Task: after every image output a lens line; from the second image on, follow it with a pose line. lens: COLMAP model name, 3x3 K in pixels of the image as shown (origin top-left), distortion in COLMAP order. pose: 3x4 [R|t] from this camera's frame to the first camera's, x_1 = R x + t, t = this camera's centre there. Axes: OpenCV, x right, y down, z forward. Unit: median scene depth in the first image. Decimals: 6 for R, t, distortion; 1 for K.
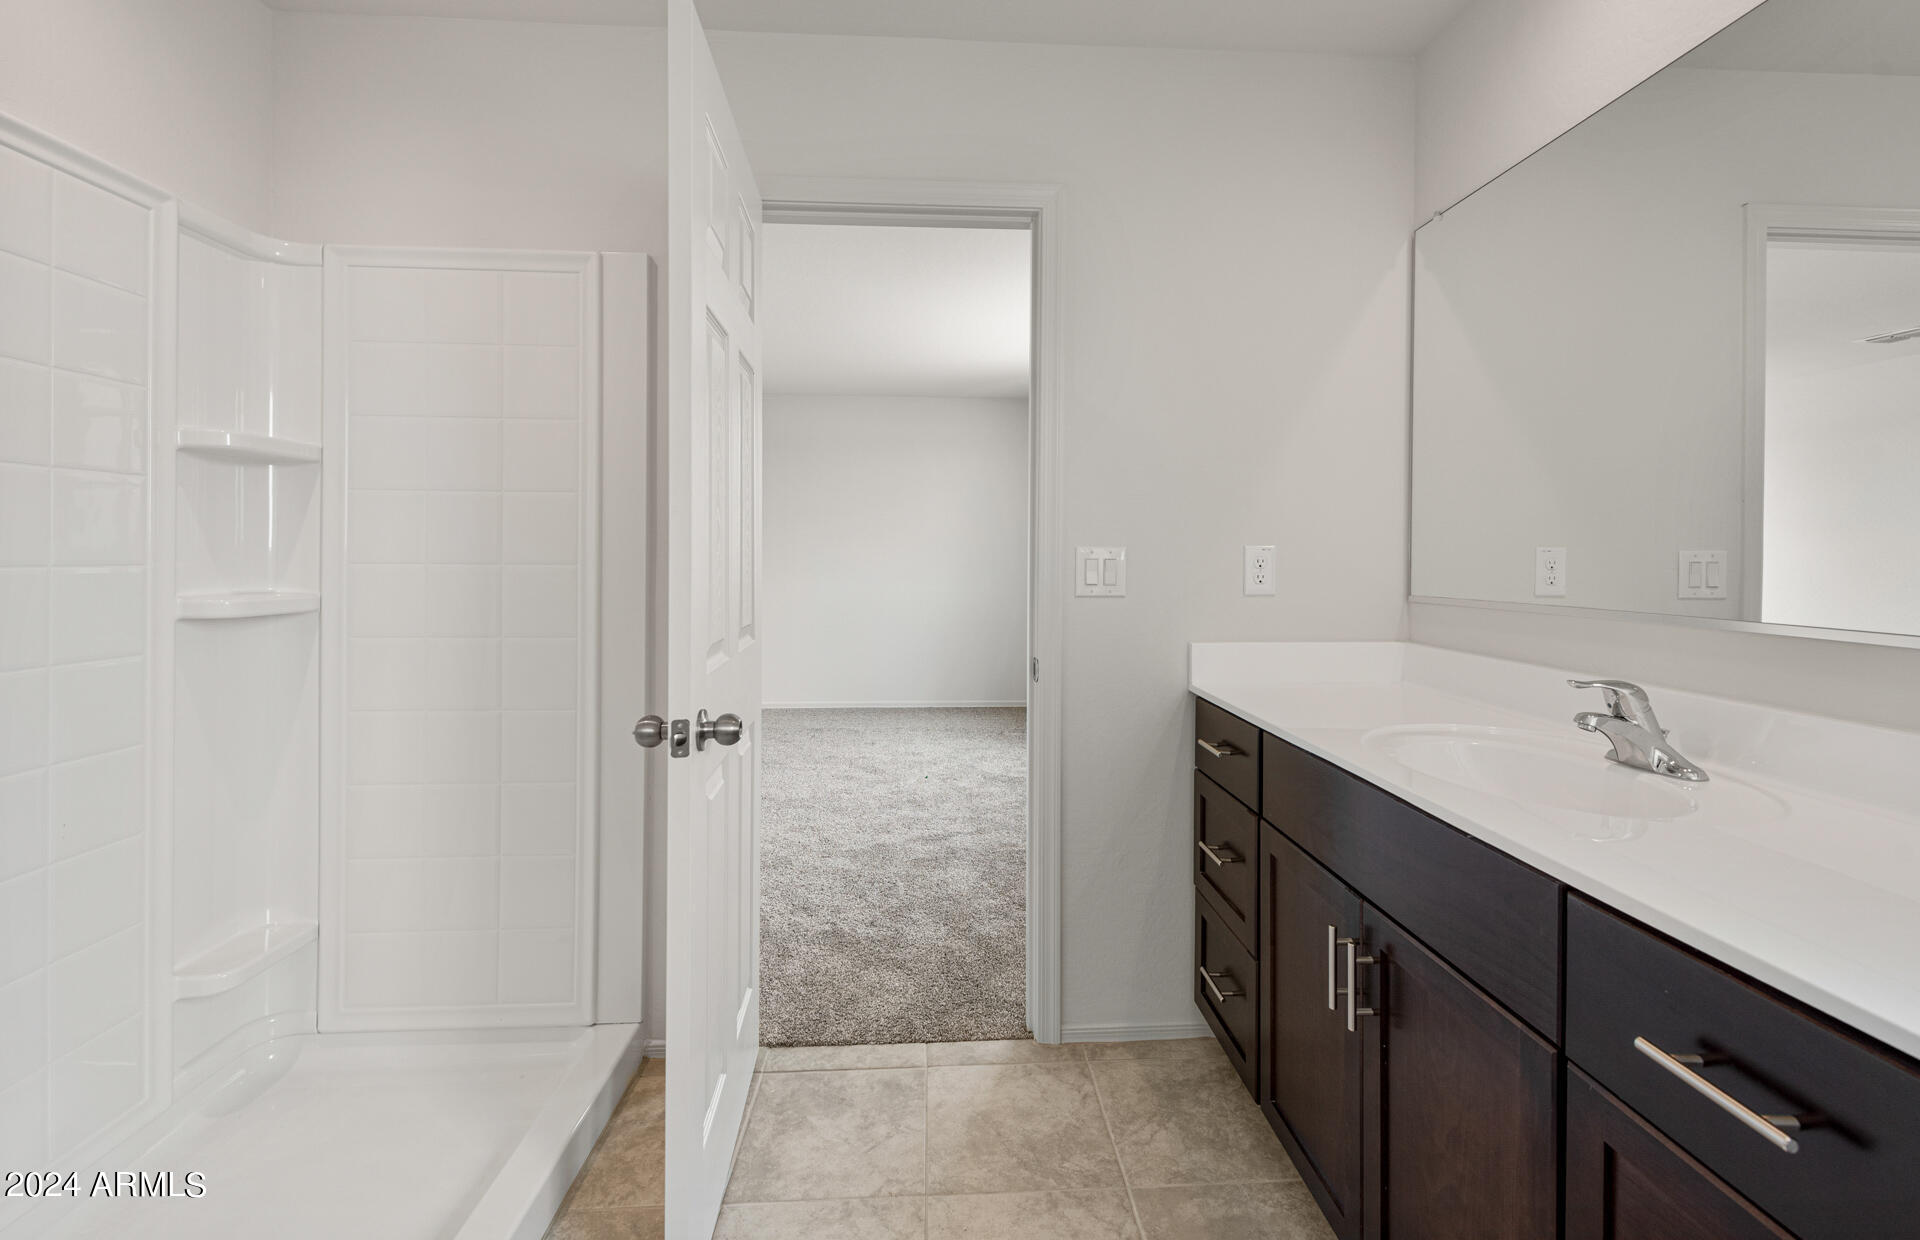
lens RADIAL K [[823.9, 0, 954.0], [0, 823.9, 562.1], [0, 0, 1]] dist [0.017733, -0.006453]
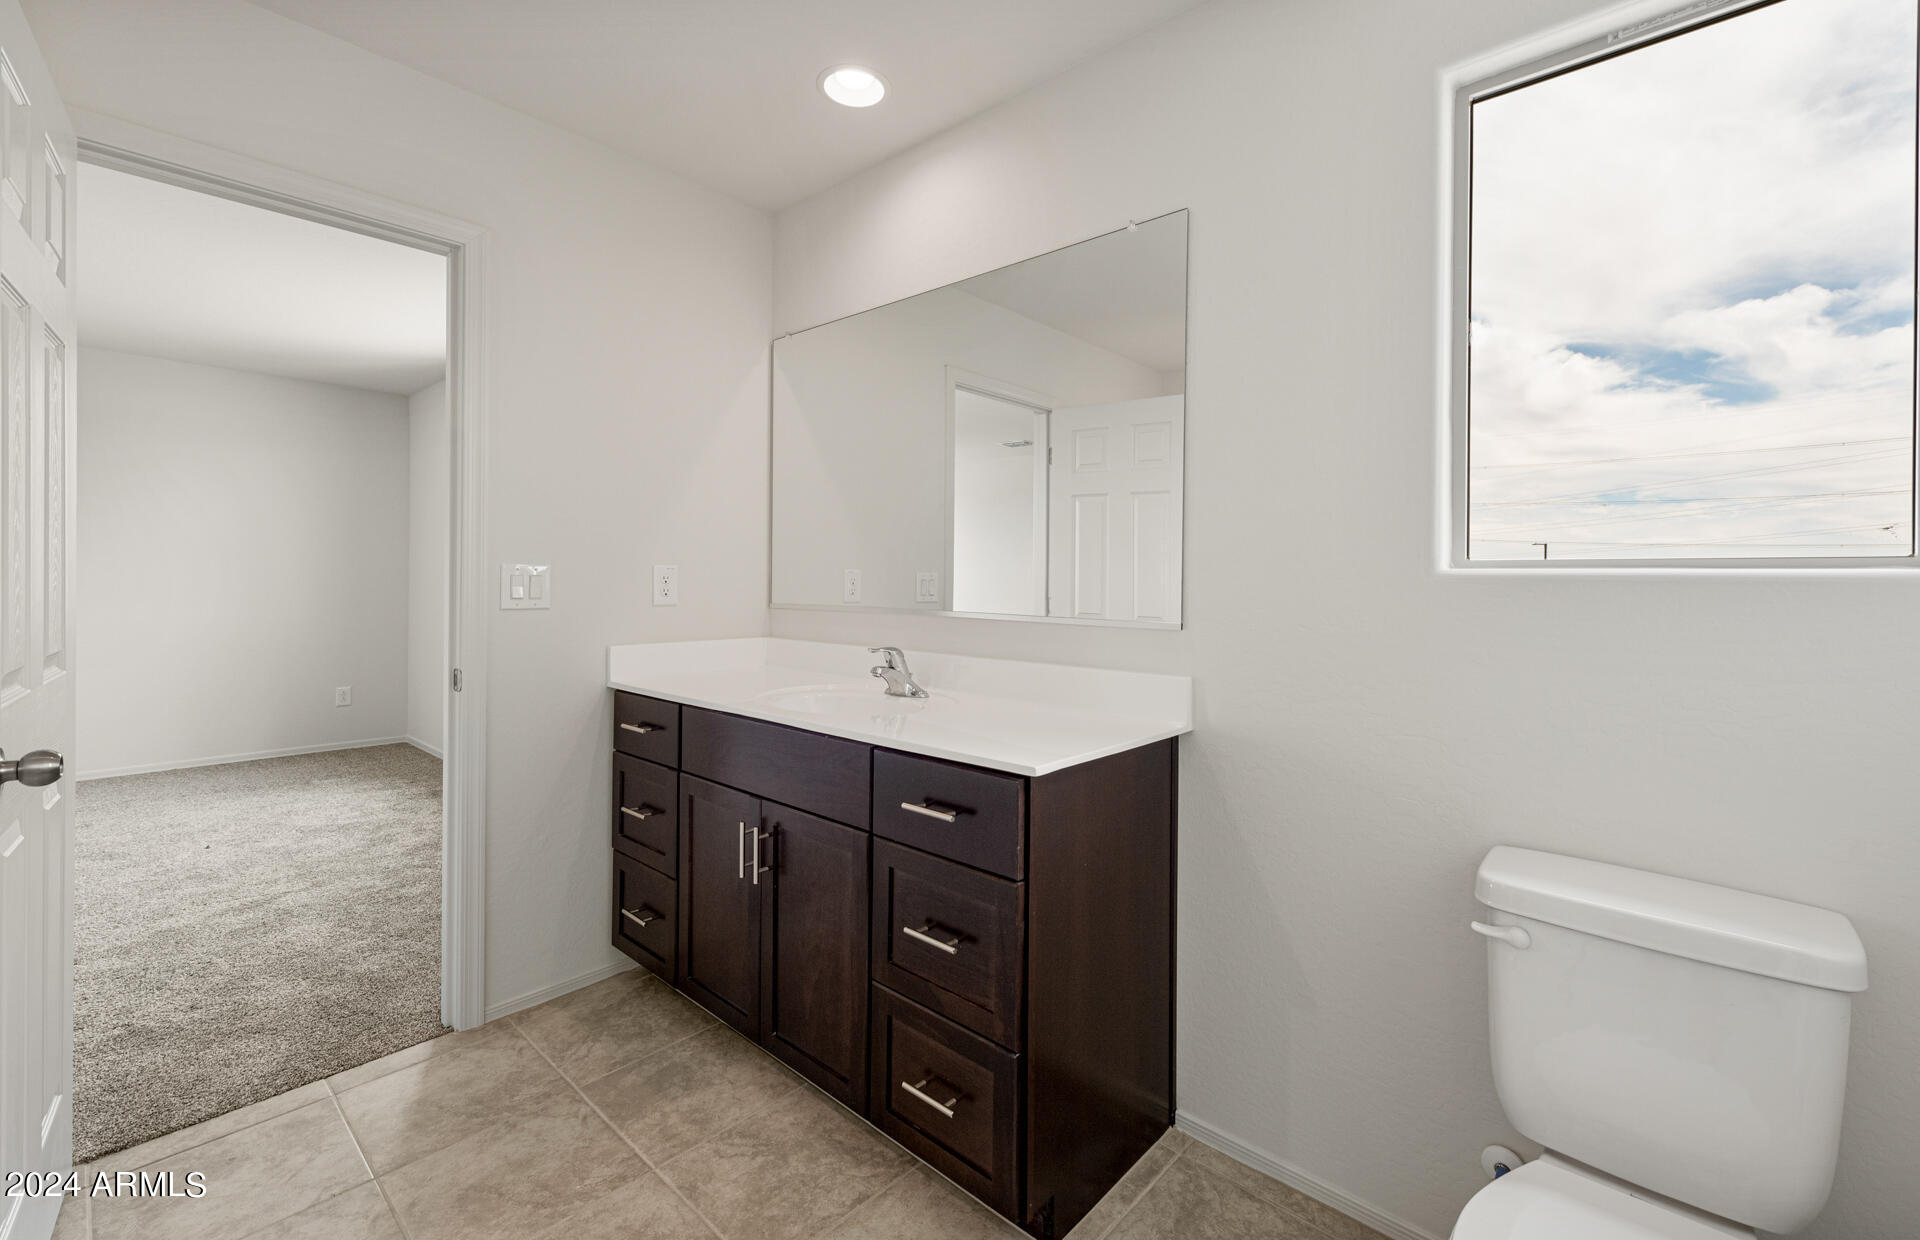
lens RADIAL K [[793.0, 0, 996.6], [0, 793.0, 586.4], [0, 0, 1]] dist [-0.000917, -0.000029]
pose [[0.682687, -0.003458, 0.730703, -0.175240], [-0.002388, 0.999973, 0.006963, 0.002531], [-0.730707, -0.006499, 0.682660, -0.196521]]
